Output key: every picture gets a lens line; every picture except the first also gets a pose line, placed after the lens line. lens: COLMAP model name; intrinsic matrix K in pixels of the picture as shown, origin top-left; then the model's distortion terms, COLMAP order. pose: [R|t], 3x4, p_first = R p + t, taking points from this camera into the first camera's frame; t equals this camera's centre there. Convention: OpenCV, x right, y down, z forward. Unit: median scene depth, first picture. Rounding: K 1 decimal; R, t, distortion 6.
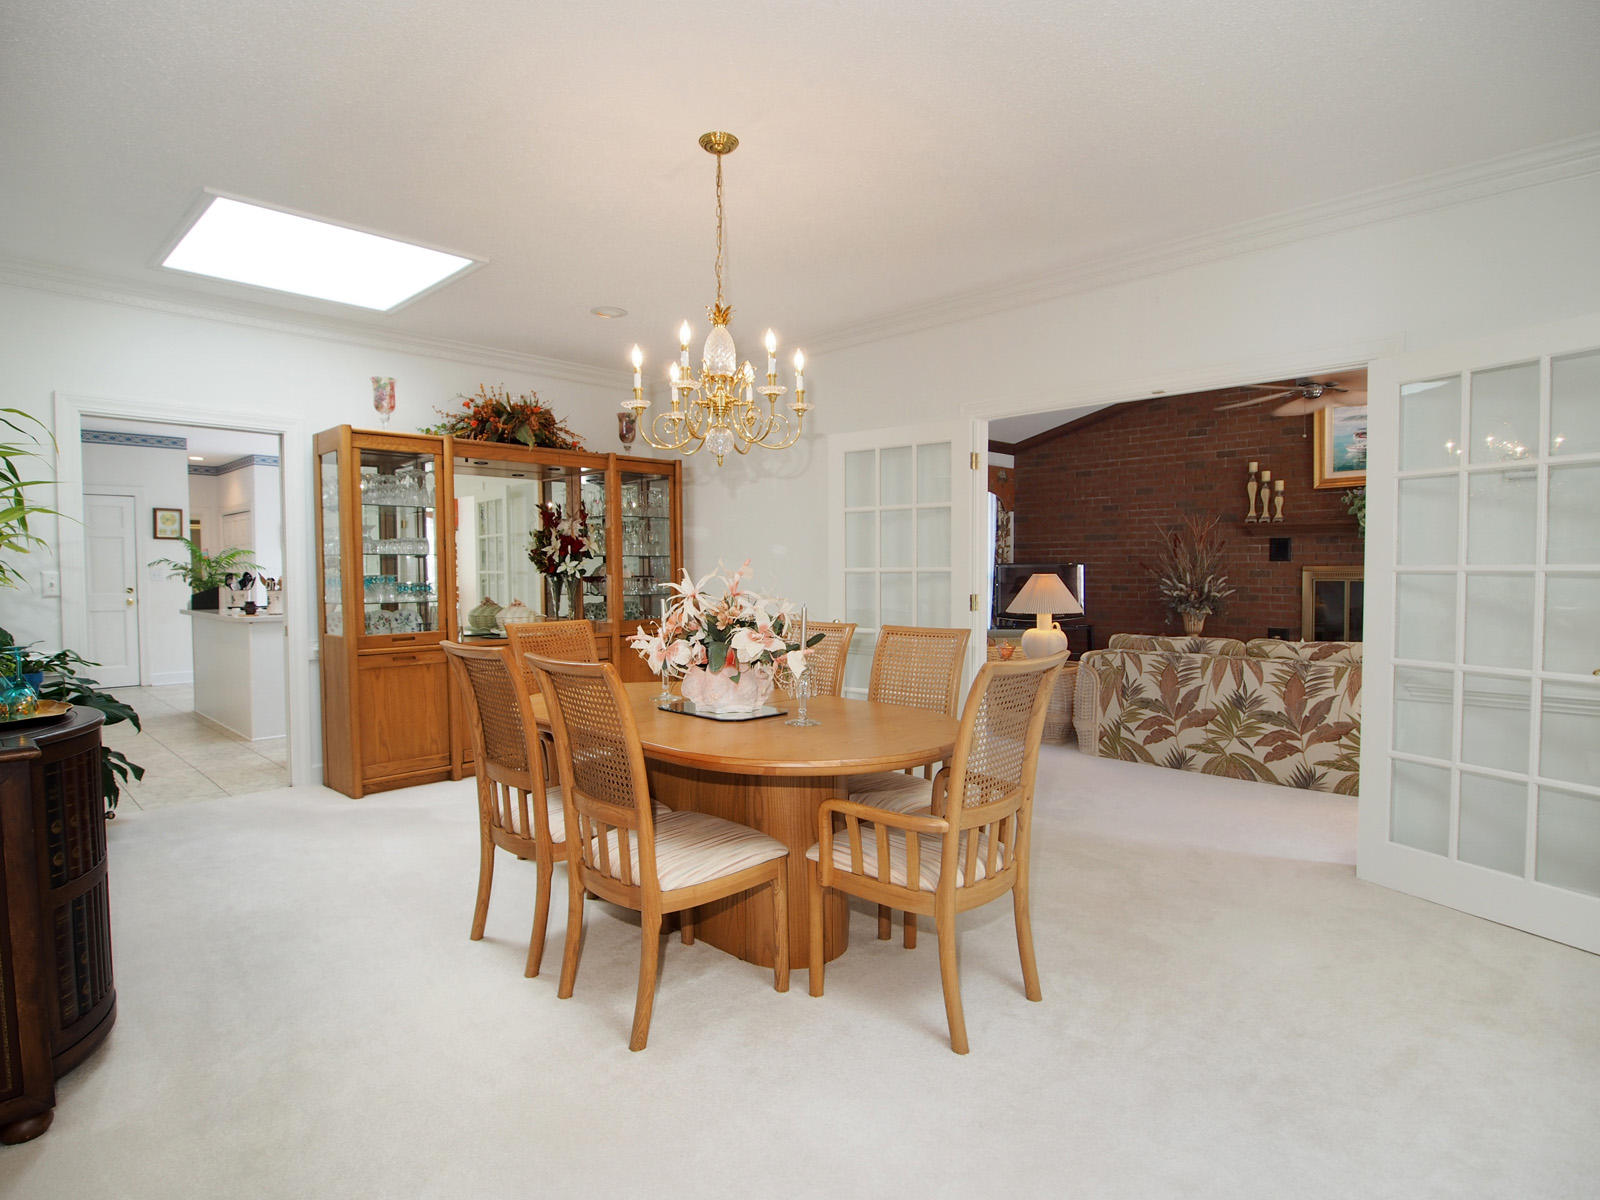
lens RADIAL K [[863.0, 0, 798.6], [0, 863.0, 597.3], [0, 0, 1]] dist [-0.012435, -0.004848]
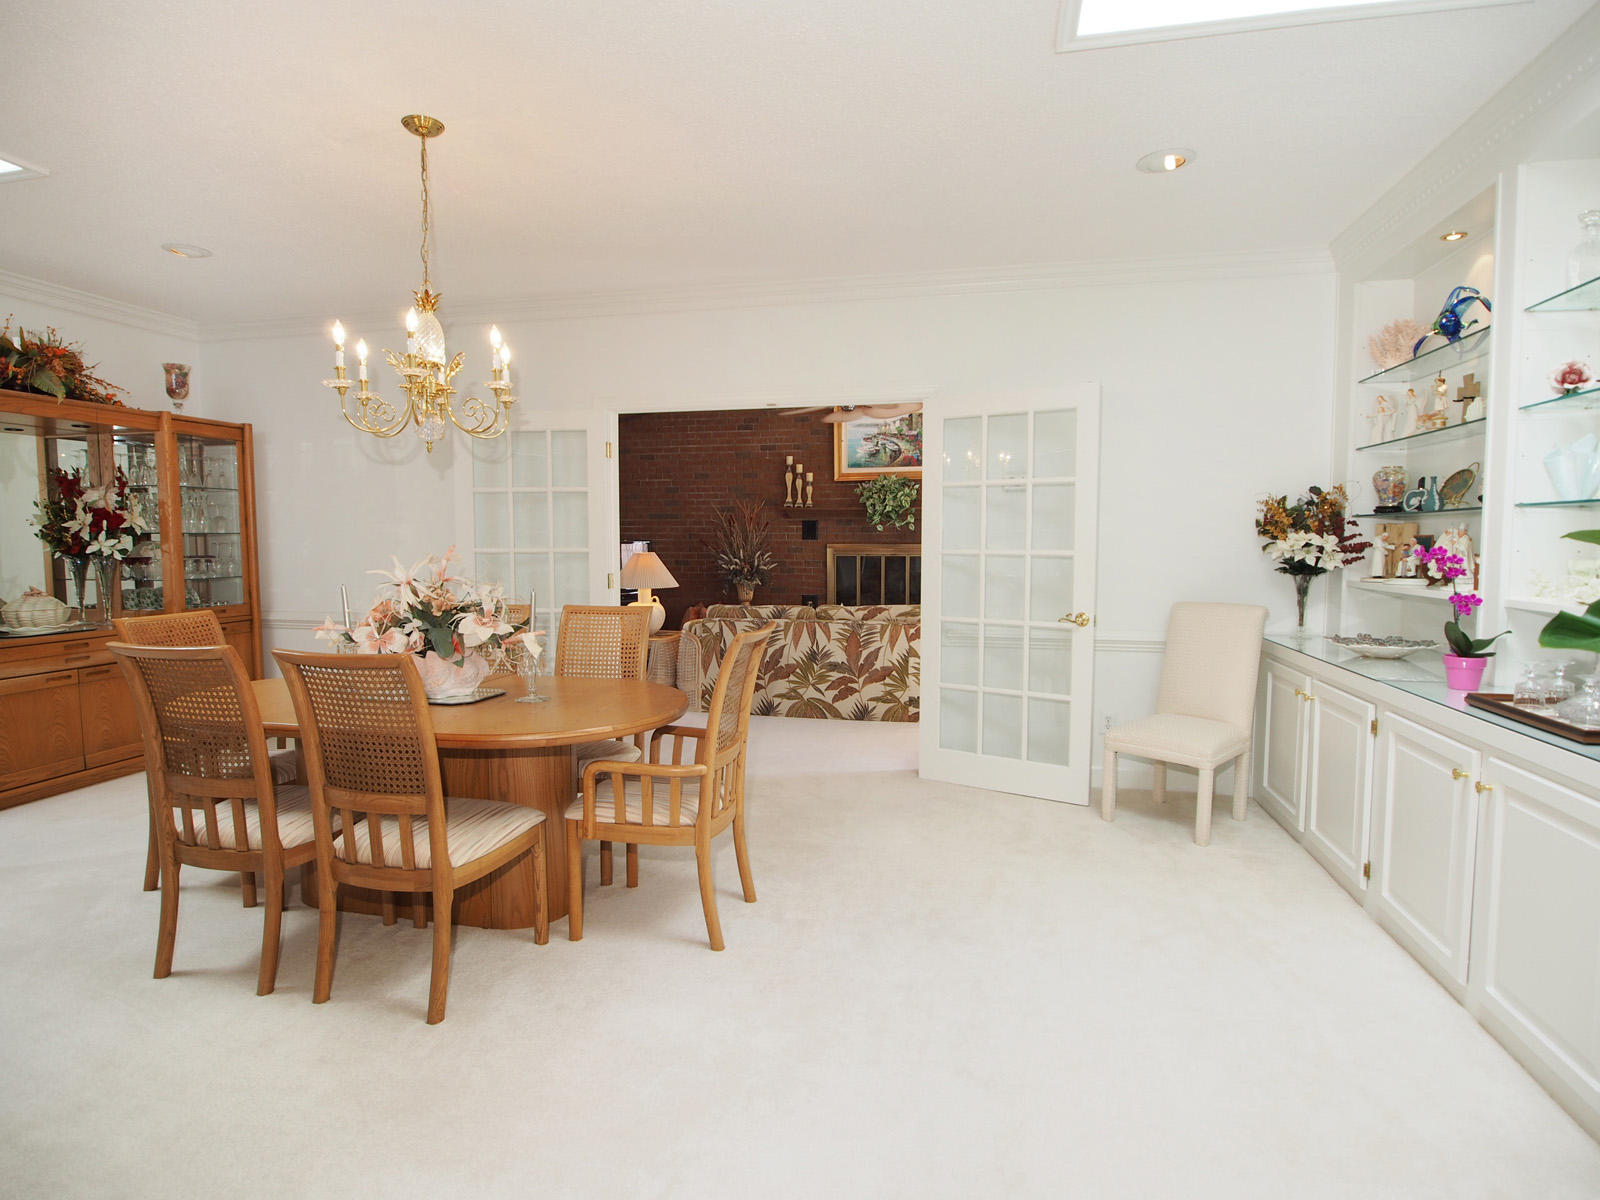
lens RADIAL K [[855.6, 0, 800.6], [0, 855.6, 593.6], [0, 0, 1]] dist [-0.015978, -0.001114]
pose [[0.853804, -0.027900, 0.519847, -0.140788], [0.013153, 0.999400, 0.032034, -0.008604], [-0.520429, -0.020513, 0.853658, -0.041397]]
